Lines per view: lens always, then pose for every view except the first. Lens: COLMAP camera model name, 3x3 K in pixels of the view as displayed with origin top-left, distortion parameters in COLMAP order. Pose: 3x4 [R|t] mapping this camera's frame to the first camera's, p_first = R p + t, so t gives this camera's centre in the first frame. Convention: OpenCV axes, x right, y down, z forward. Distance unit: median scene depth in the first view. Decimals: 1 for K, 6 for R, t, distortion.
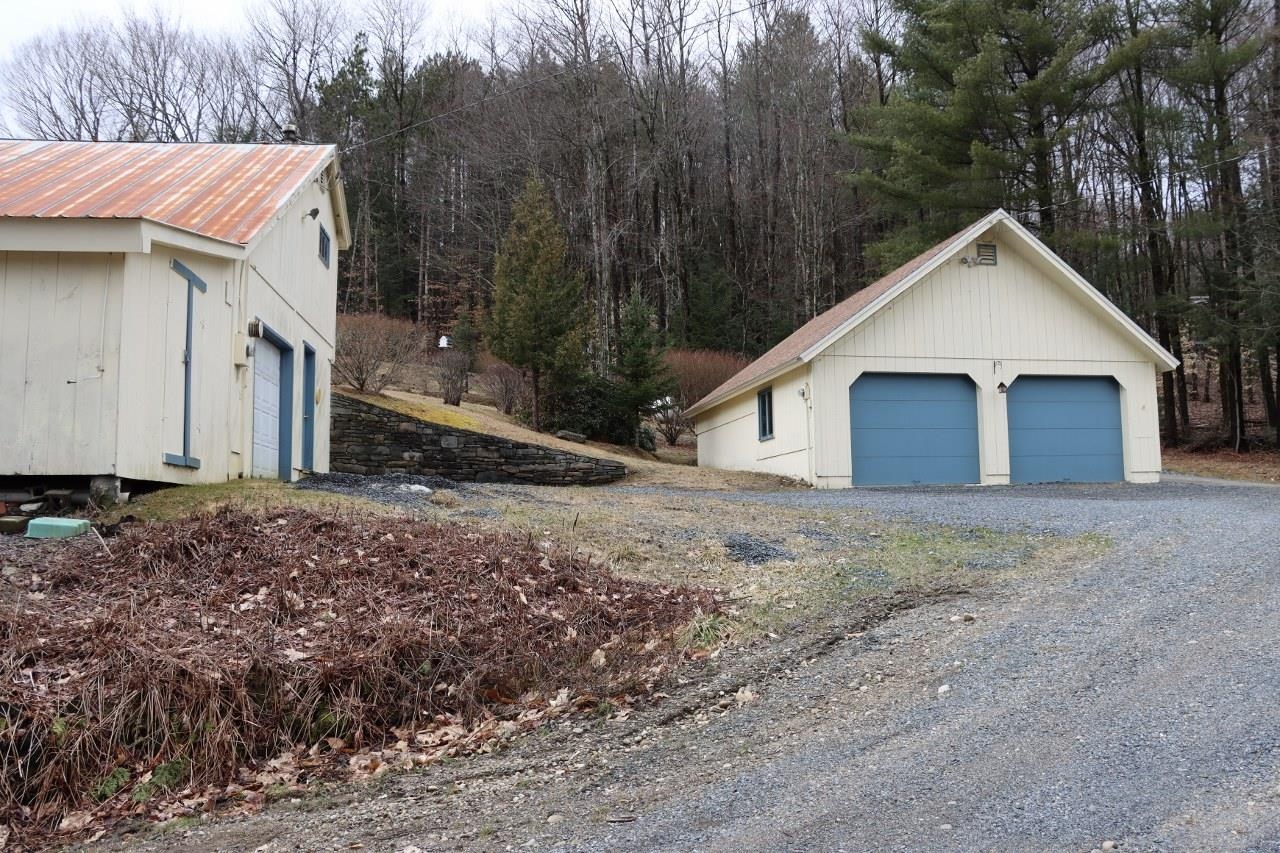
lens RADIAL K [[1052.3, 0, 640.0], [0, 1052.3, 426.5], [0, 0, 1]] dist [-0.193946, 0.178819]
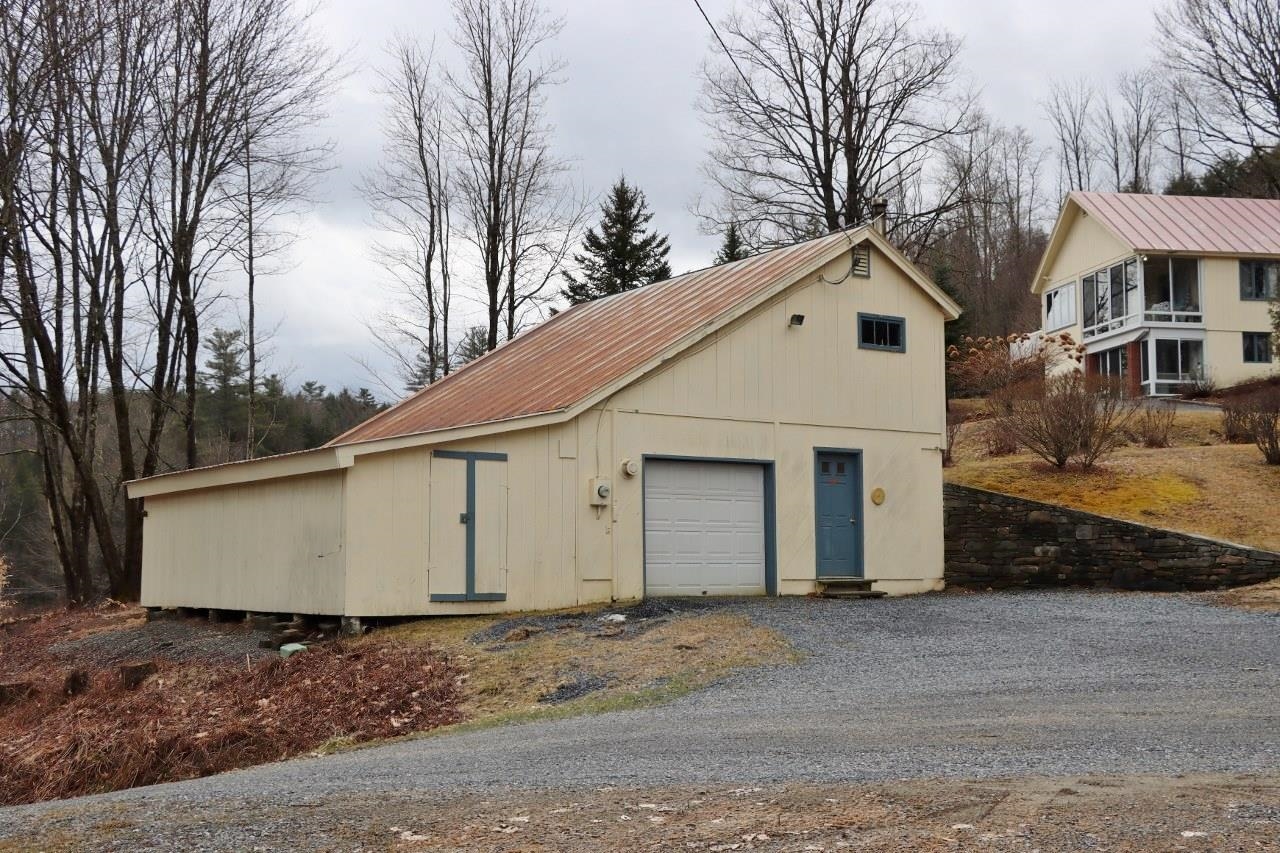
lens RADIAL K [[1581.9, 0, 640.0], [0, 1581.9, 426.5], [0, 0, 1]] dist [0.000537, 0.055116]
pose [[0.442251, -0.077023, -0.893578, 0.775728], [0.080080, 0.995718, -0.046194, -0.038124], [0.893309, -0.051128, 0.446525, 0.148253]]
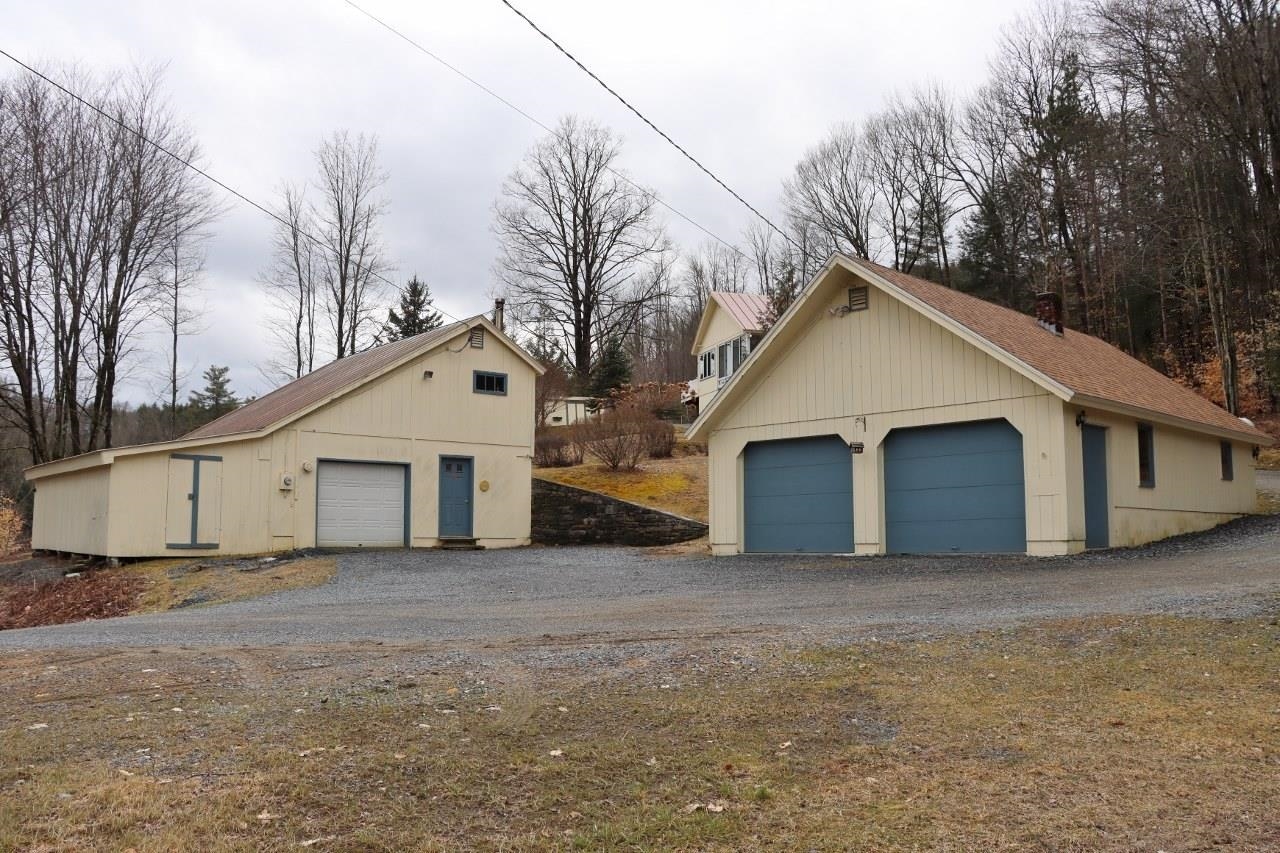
lens RADIAL K [[1052.3, 0, 640.0], [0, 1052.3, 426.5], [0, 0, 1]] dist [-0.193946, 0.178819]
pose [[0.541648, -0.076815, -0.837088, 0.952492], [0.070691, 0.996451, -0.045697, -0.026247], [0.837627, -0.034423, 0.545156, 0.321867]]
